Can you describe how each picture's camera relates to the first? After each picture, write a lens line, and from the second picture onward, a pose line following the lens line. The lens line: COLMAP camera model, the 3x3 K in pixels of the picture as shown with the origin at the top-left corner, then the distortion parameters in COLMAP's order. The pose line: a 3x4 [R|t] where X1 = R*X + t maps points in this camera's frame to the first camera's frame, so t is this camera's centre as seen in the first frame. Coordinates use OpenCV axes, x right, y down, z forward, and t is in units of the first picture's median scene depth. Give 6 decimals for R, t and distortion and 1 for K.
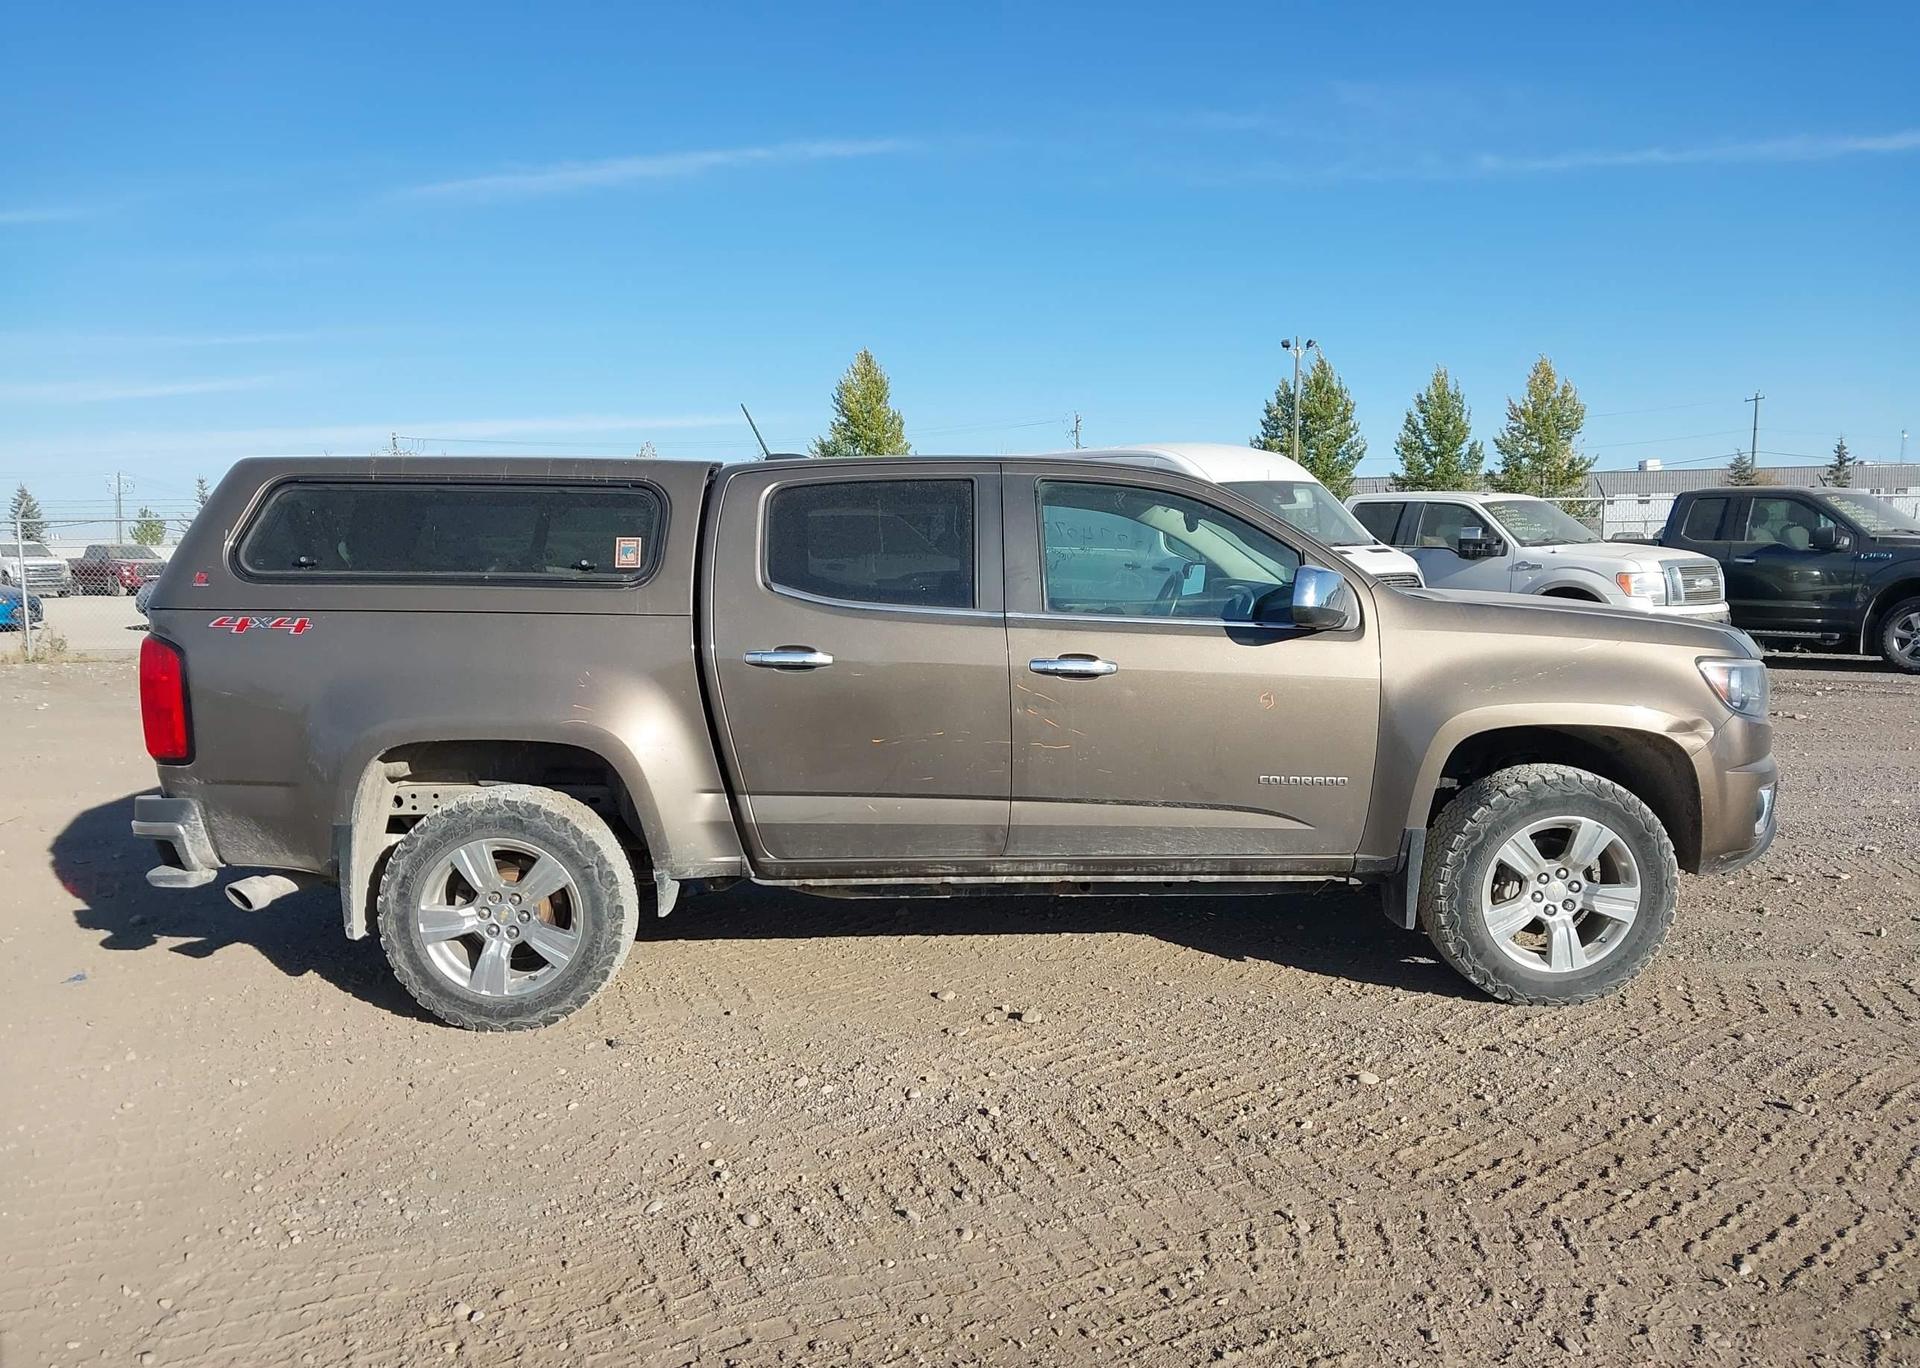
lens RADIAL K [[1521.7, 0, 943.9], [0, 1521.7, 668.0], [0, 0, 1]] dist [0.045816, -0.063445]
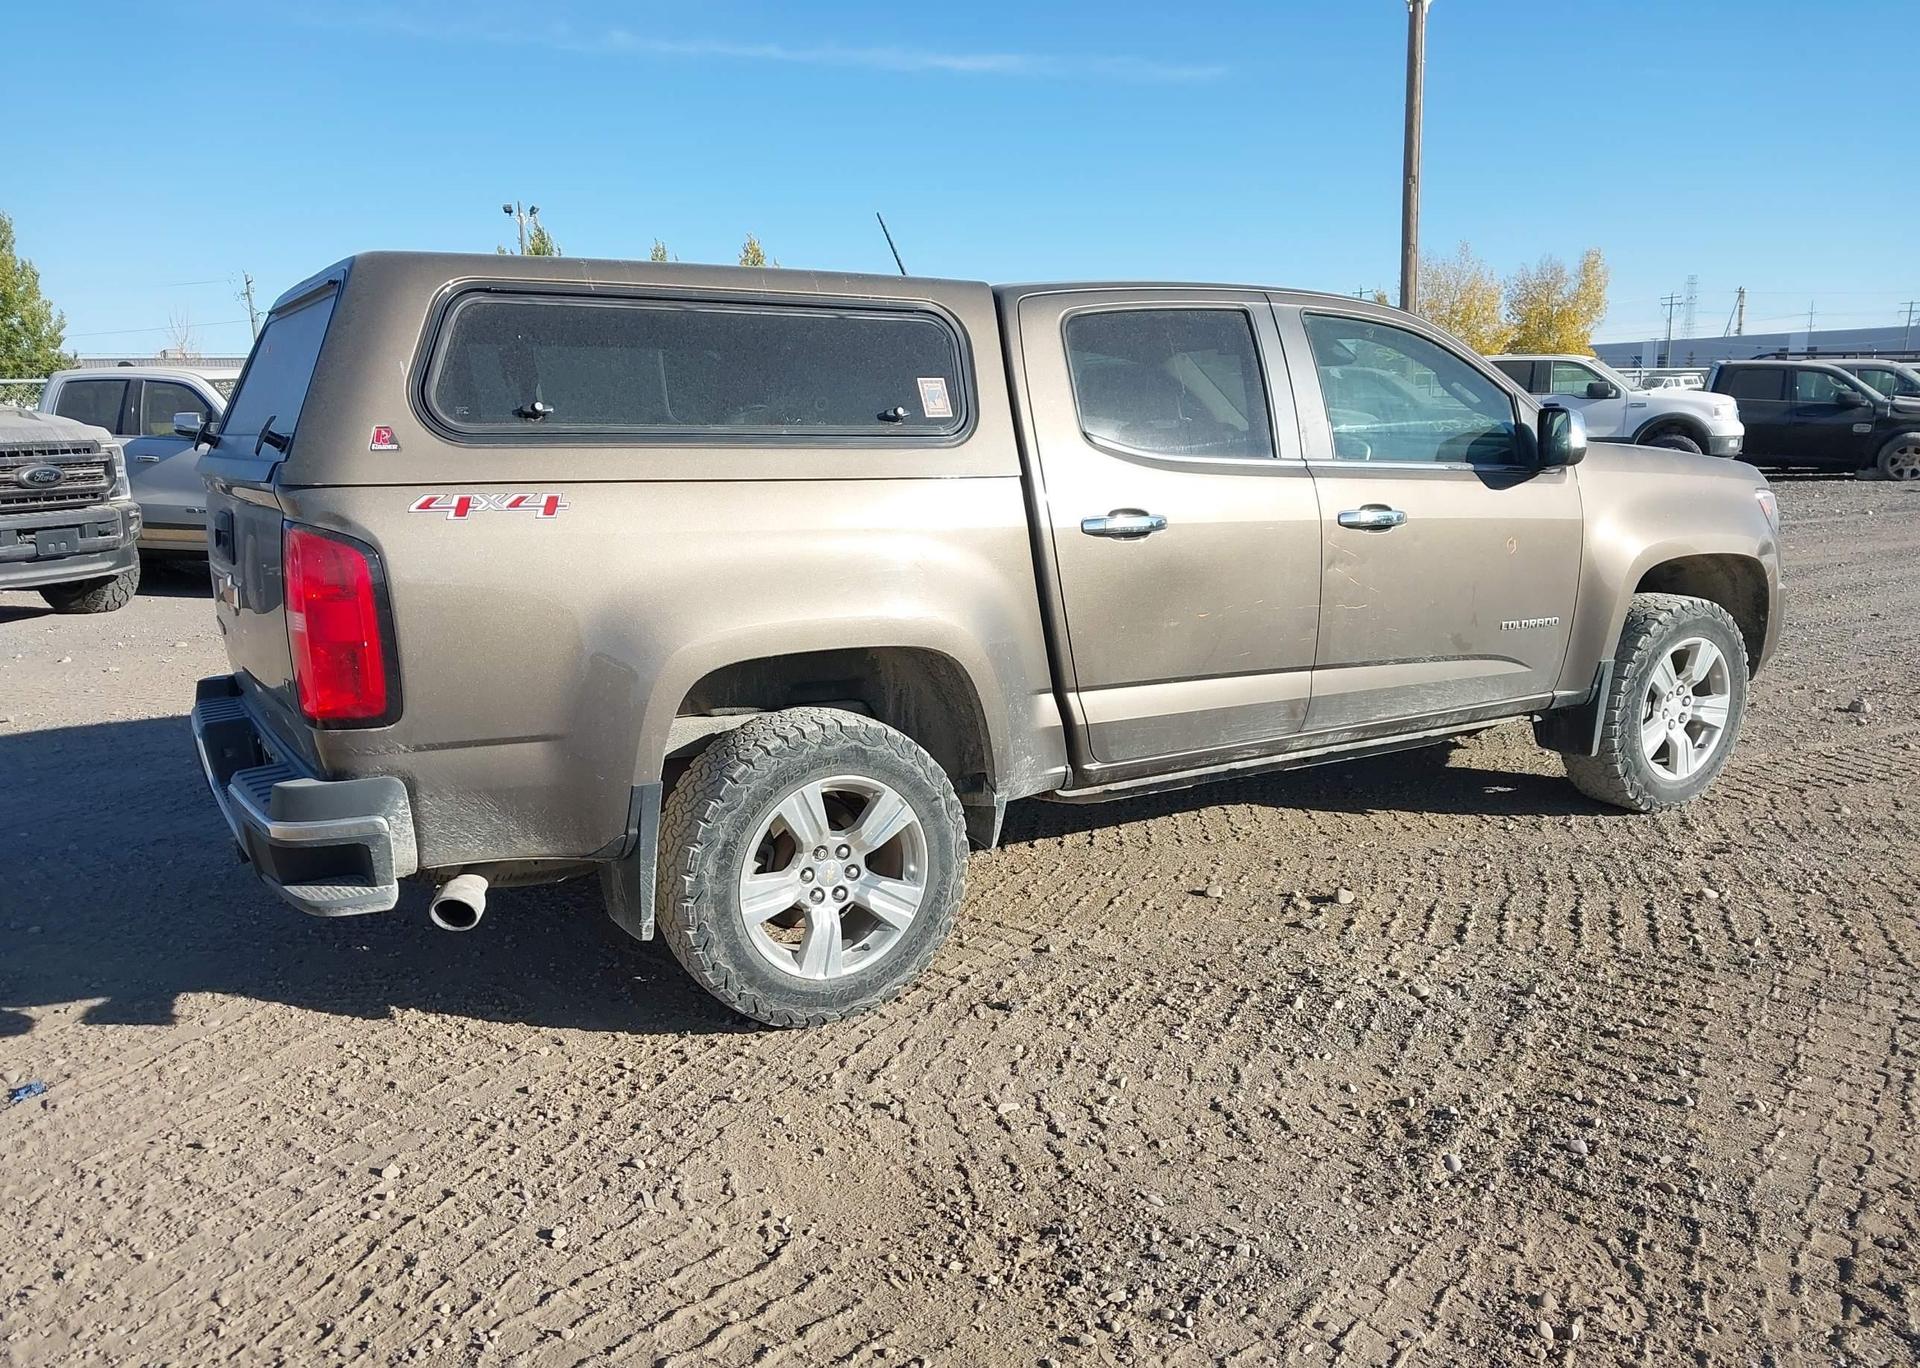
lens RADIAL K [[1521.7, 0, 949.1], [0, 1521.7, 689.6], [0, 0, 1]] dist [0.045816, -0.063445]
pose [[0.866526, -0.095348, 0.489941, -0.595970], [0.050114, 0.993244, 0.104664, -0.008281], [-0.496610, -0.066141, 0.865450, 0.310857]]
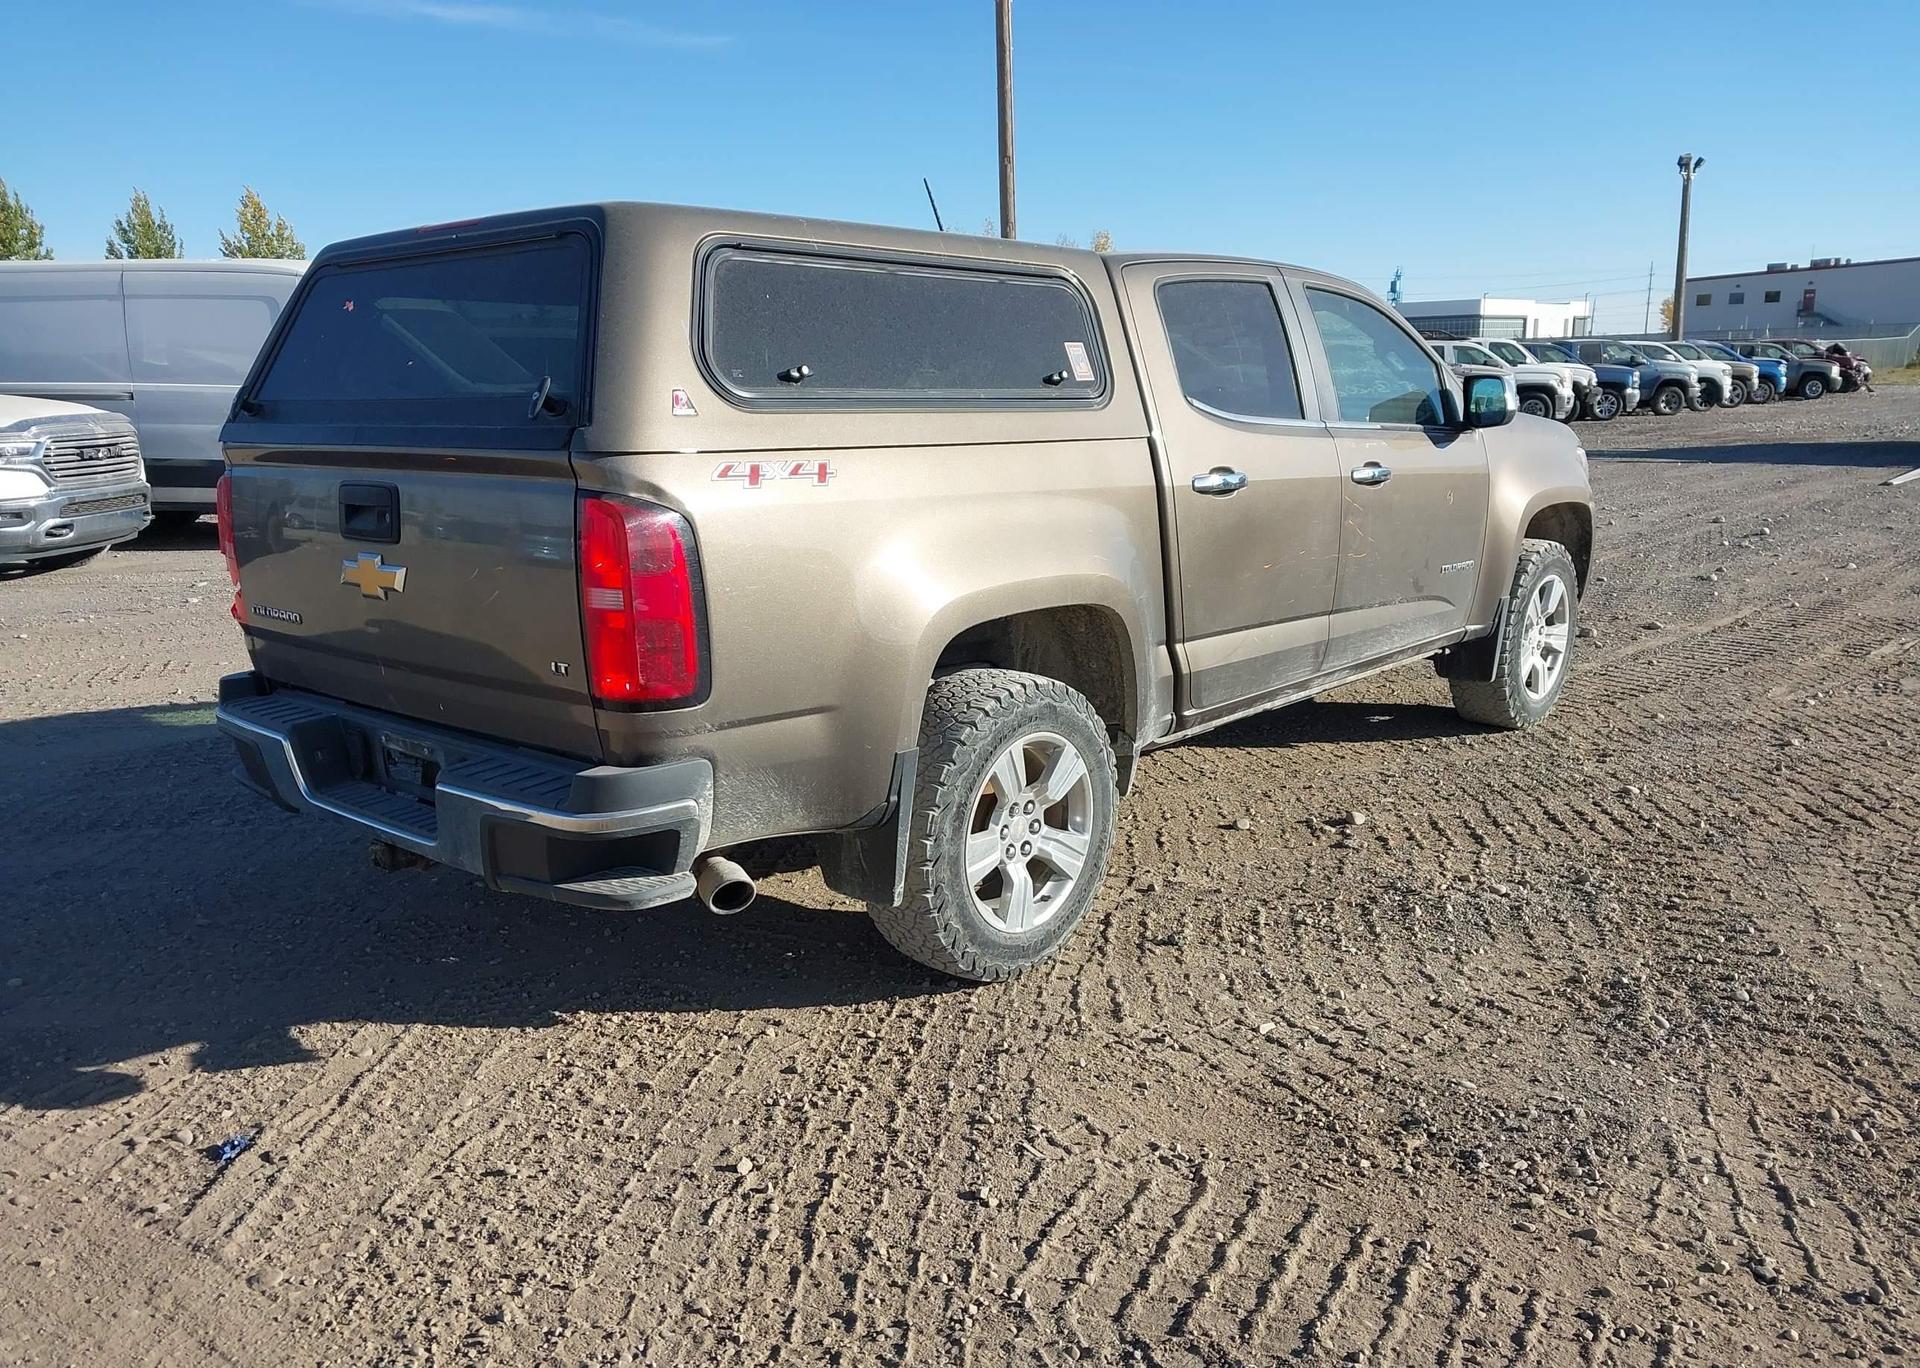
lens RADIAL K [[1521.7, 0, 950.2], [0, 1521.7, 697.7], [0, 0, 1]] dist [0.045816, -0.063445]
pose [[0.680645, -0.153705, 0.716308, -0.855533], [0.069905, 0.986908, 0.145345, -0.022499], [-0.729270, -0.048855, 0.682479, 0.490553]]
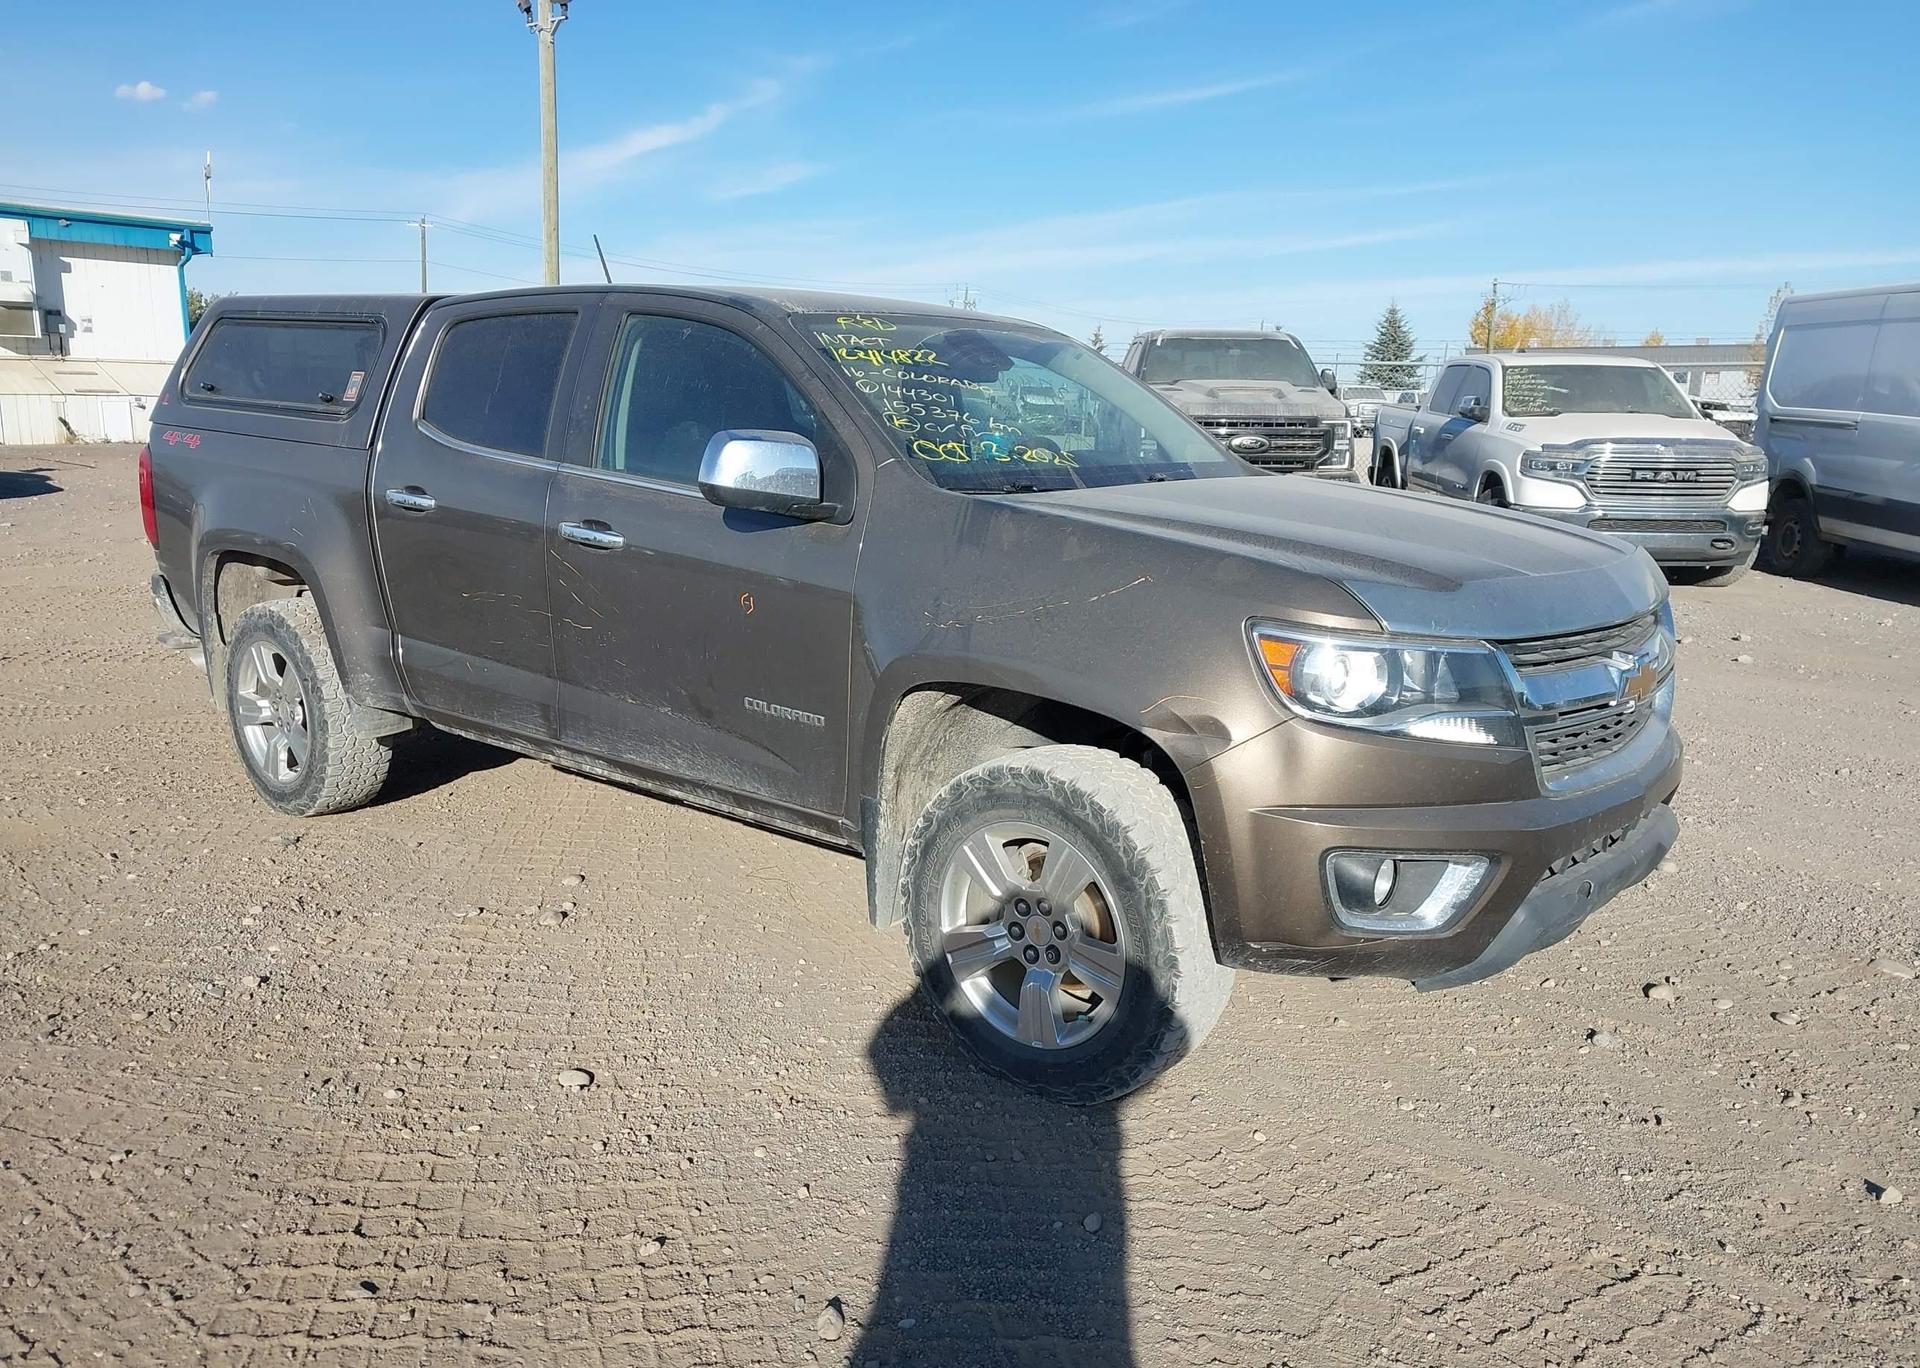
lens RADIAL K [[1521.7, 0, 942.8], [0, 1521.7, 678.6], [0, 0, 1]] dist [0.045816, -0.063445]
pose [[0.756833, 0.151270, -0.635863, 0.785218], [-0.084664, 0.987342, 0.134115, -0.053290], [0.648102, -0.047668, 0.760060, 0.461295]]
